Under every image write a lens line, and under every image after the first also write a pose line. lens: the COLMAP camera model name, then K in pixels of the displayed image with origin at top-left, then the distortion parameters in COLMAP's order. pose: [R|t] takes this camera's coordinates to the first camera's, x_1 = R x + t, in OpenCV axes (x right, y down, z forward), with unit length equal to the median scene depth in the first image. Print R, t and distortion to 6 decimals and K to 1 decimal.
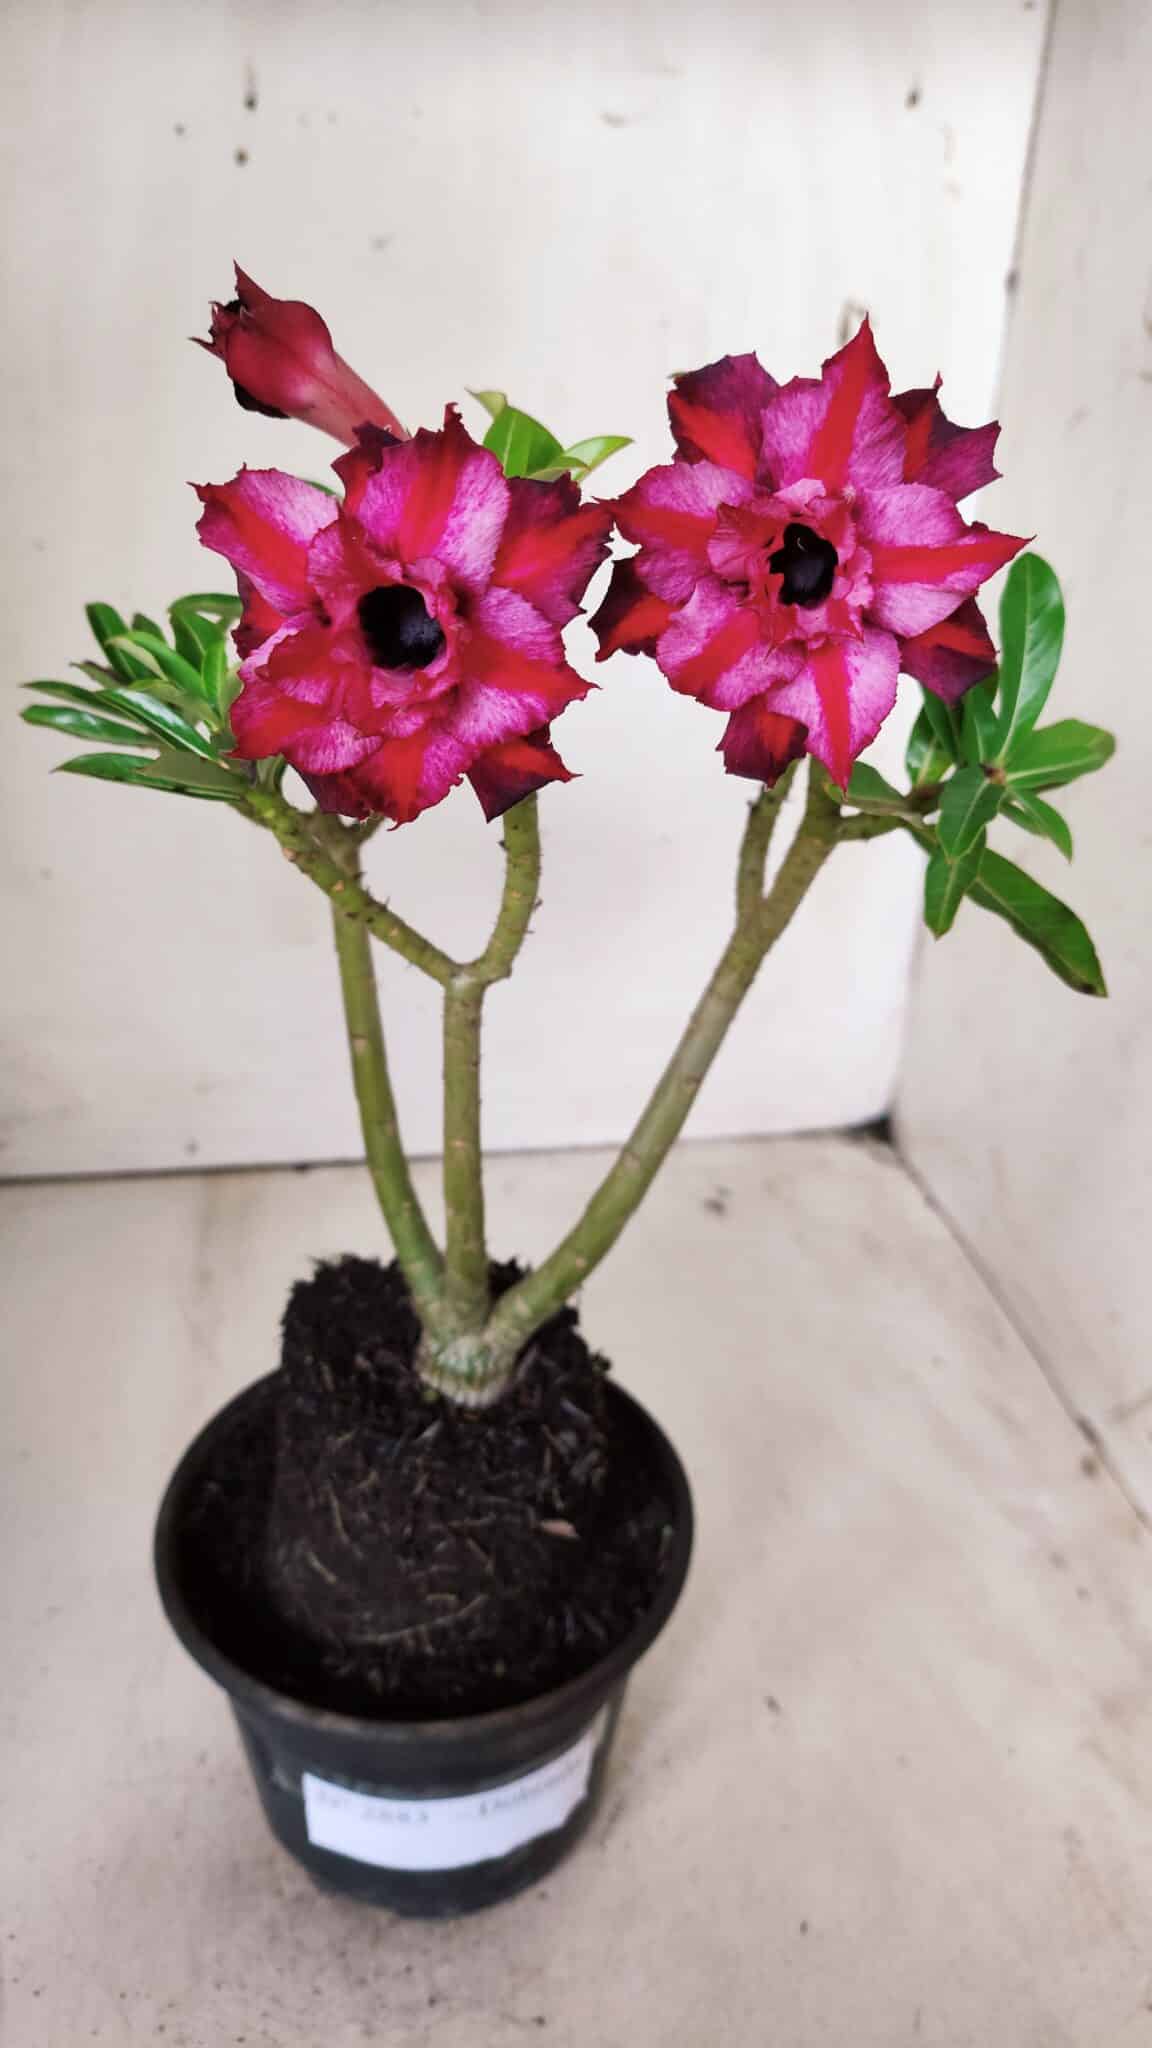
lens RADIAL K [[1551.7, 0, 584.9], [0, 1551.7, 1030.7], [0, 0, 1]] dist [0.052997, -0.087935]
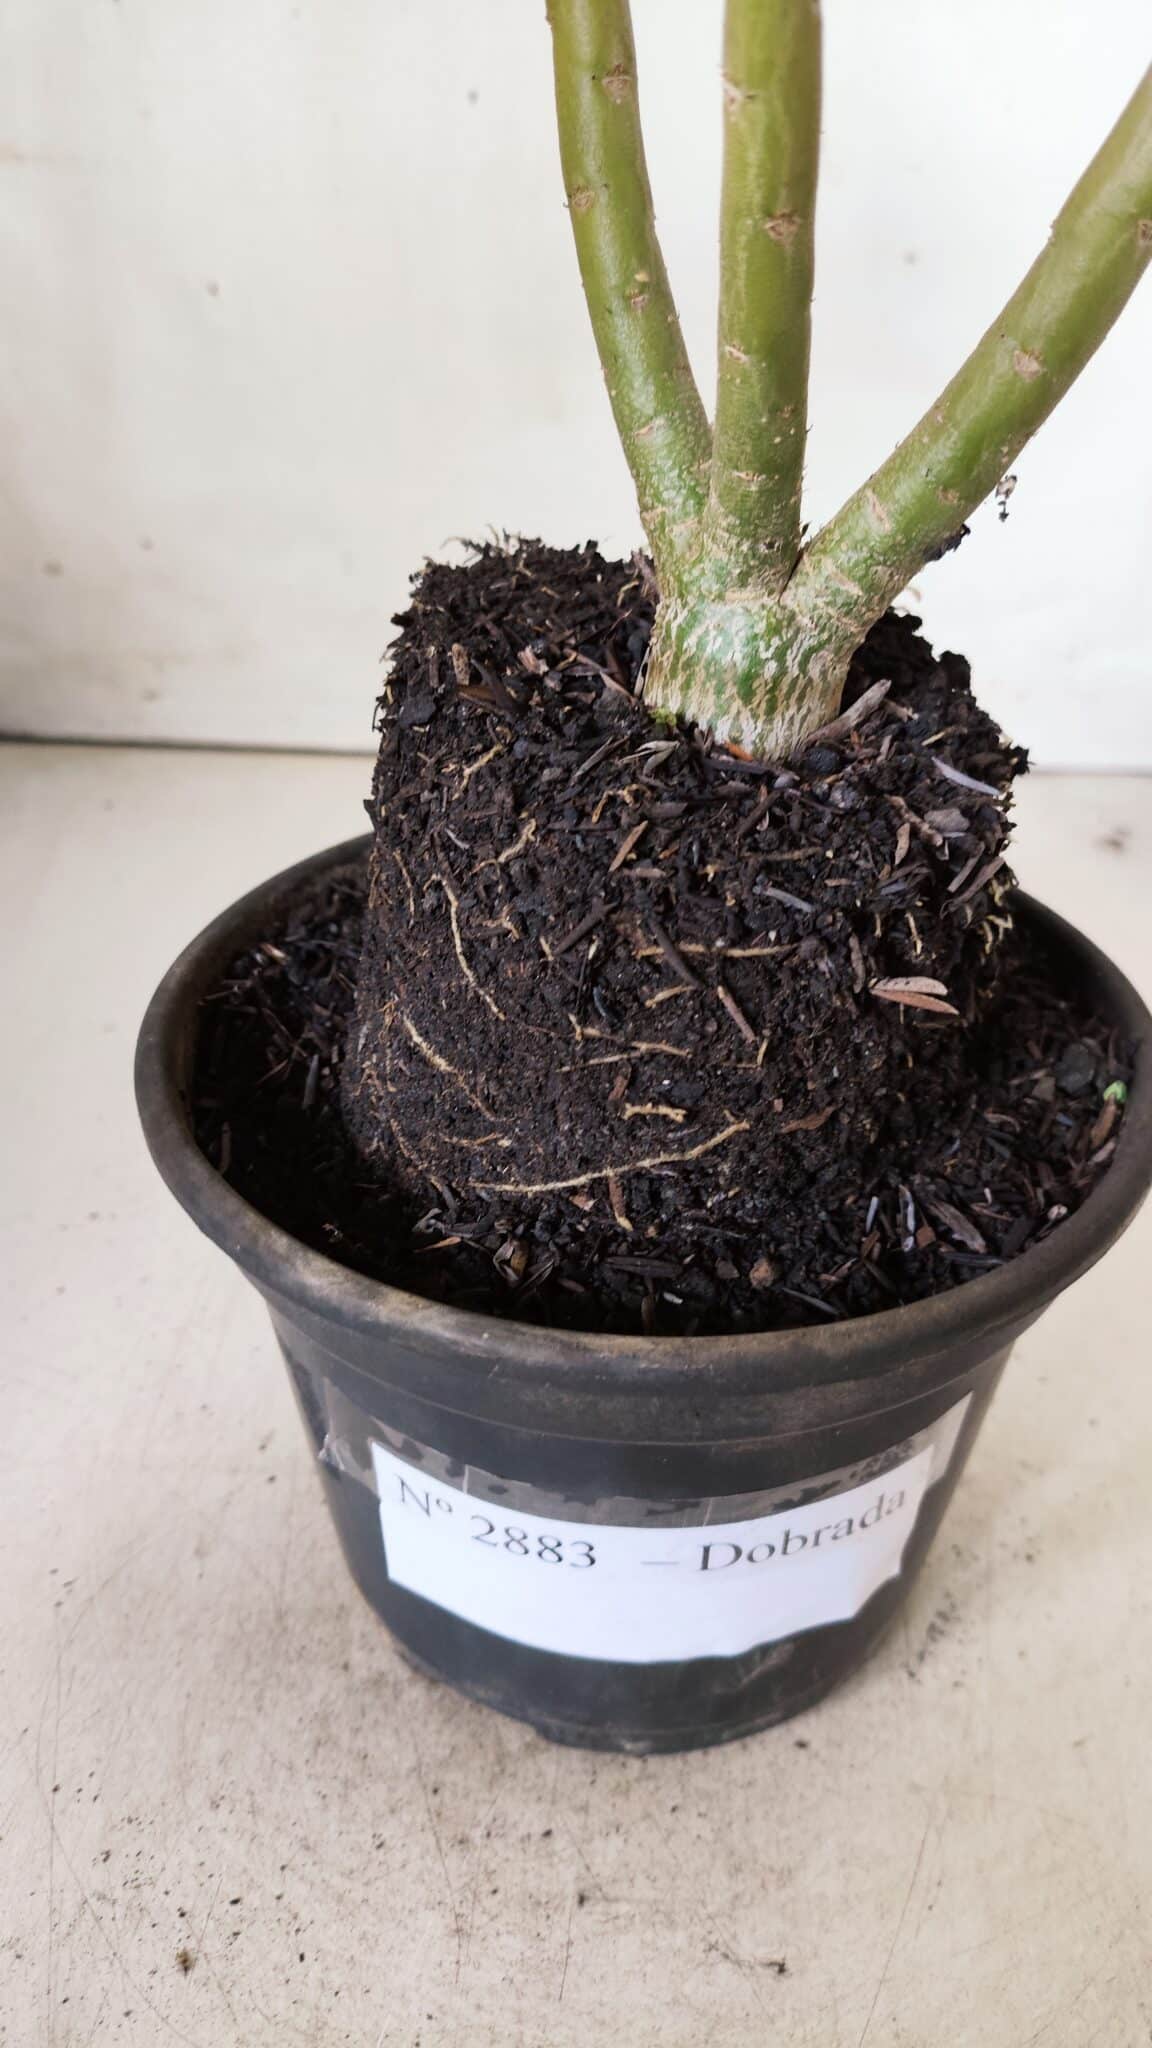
lens RADIAL K [[1551.7, 0, 609.2], [0, 1551.7, 1013.8], [0, 0, 1]] dist [0.052997, -0.087935]
pose [[0.983616, 0.085288, -0.158826, -0.031068], [-0.074409, 0.994535, 0.073240, 0.293518], [0.164204, -0.060222, 0.984586, 0.516827]]
